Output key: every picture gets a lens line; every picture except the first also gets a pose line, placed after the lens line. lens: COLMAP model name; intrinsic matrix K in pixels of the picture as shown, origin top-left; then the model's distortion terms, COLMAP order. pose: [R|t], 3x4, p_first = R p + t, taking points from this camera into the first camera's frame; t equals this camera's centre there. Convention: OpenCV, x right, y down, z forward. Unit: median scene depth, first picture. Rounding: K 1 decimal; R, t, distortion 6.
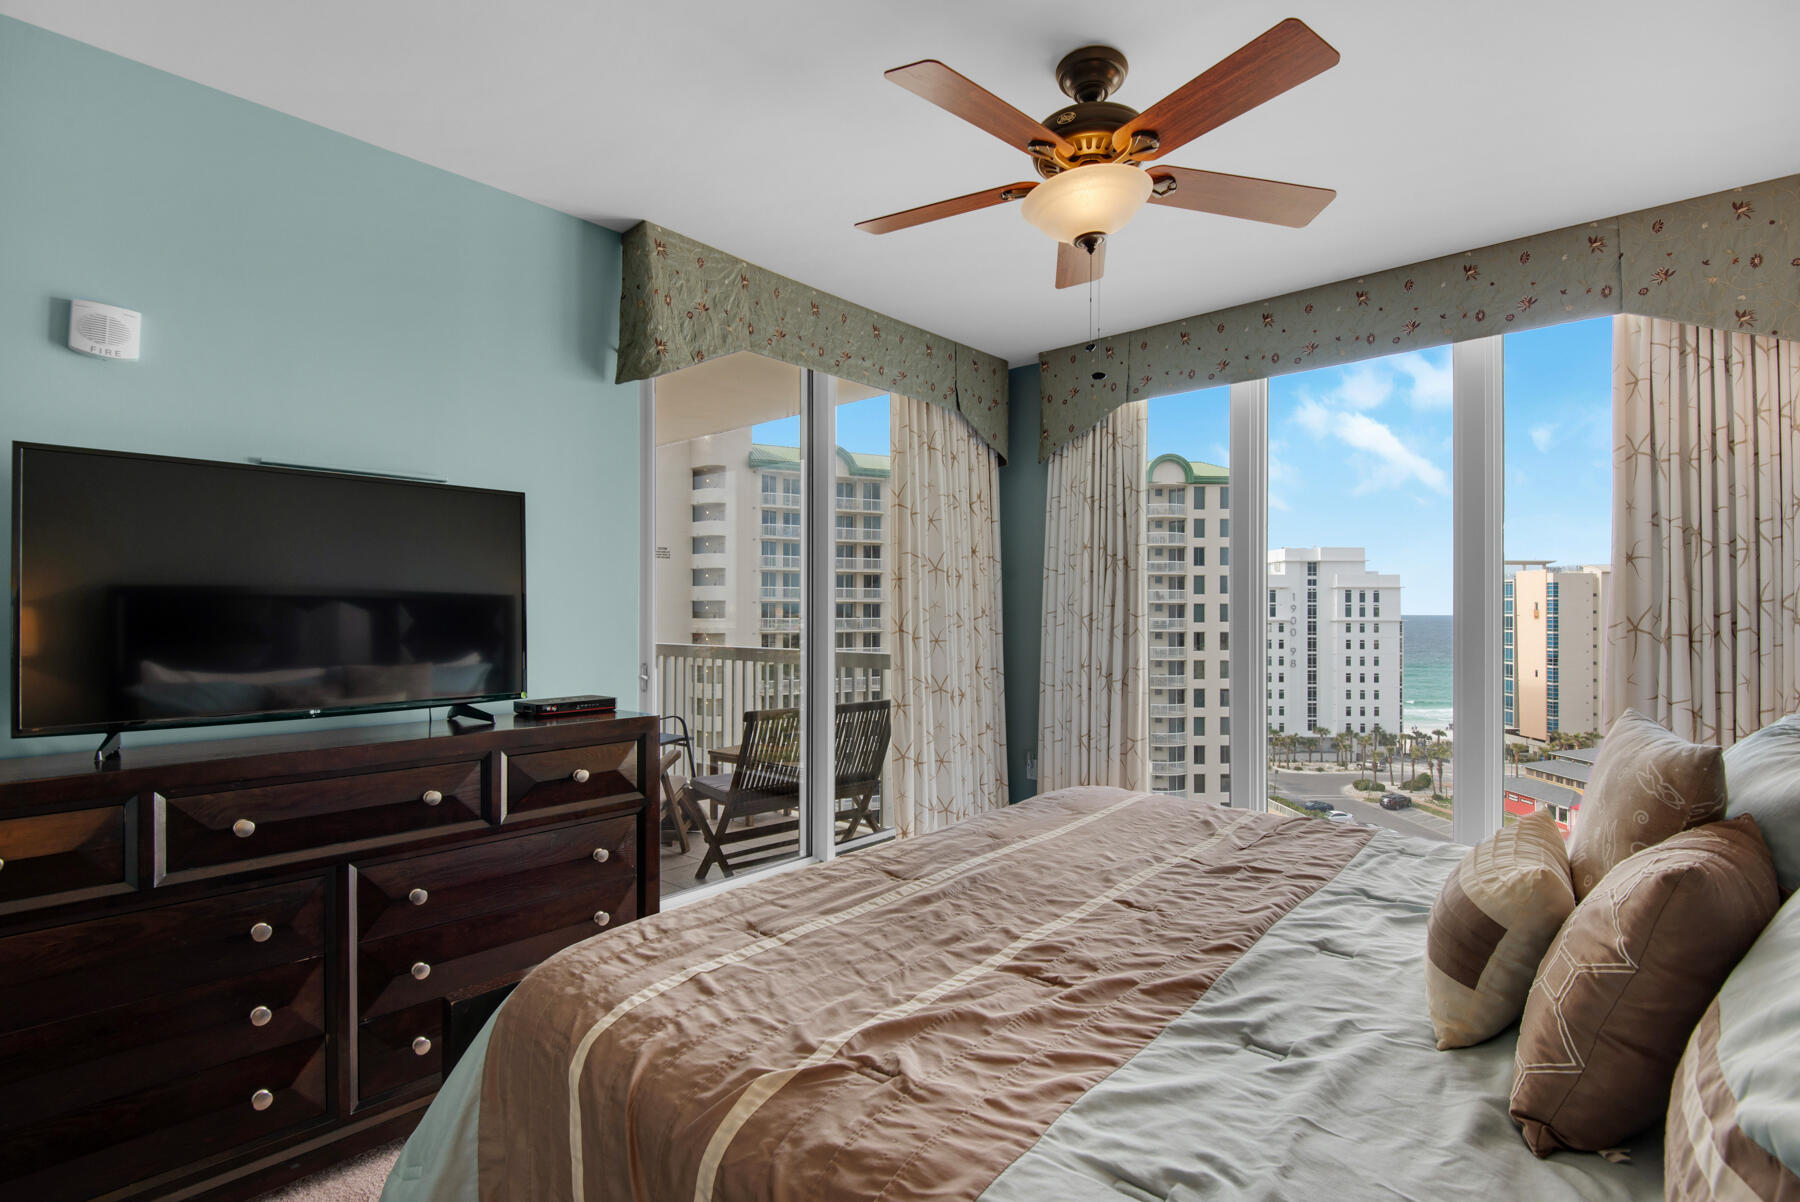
lens RADIAL K [[837.5, 0, 890.4], [0, 837.5, 607.2], [0, 0, 1]] dist [-0.000231, -0.003598]
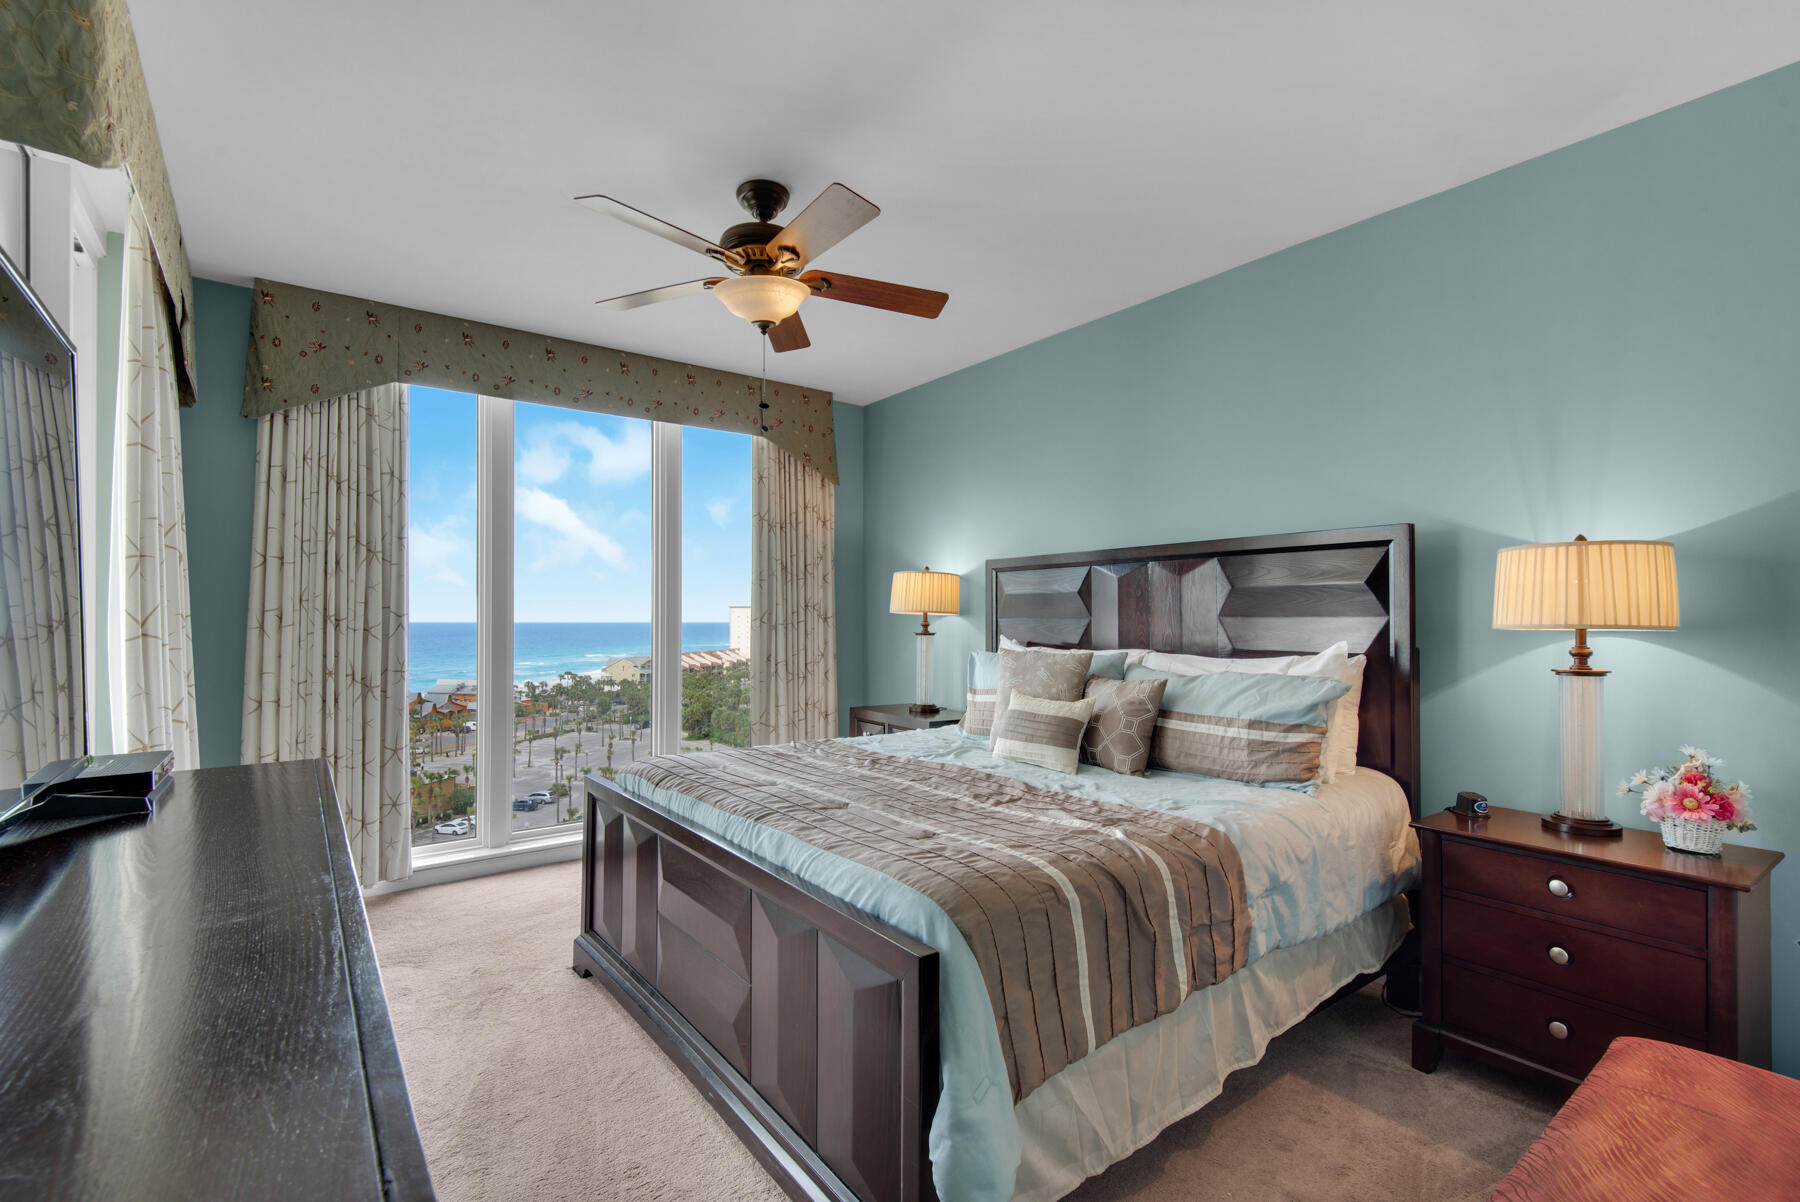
lens RADIAL K [[808.6, 0, 933.0], [0, 808.6, 612.3], [0, 0, 1]] dist [0.026496, -0.010061]
pose [[0.180413, 0.007064, 0.983566, -0.693236], [-0.006002, 0.999964, -0.006081, 0.014559], [-0.983573, -0.004806, 0.180448, 0.359951]]
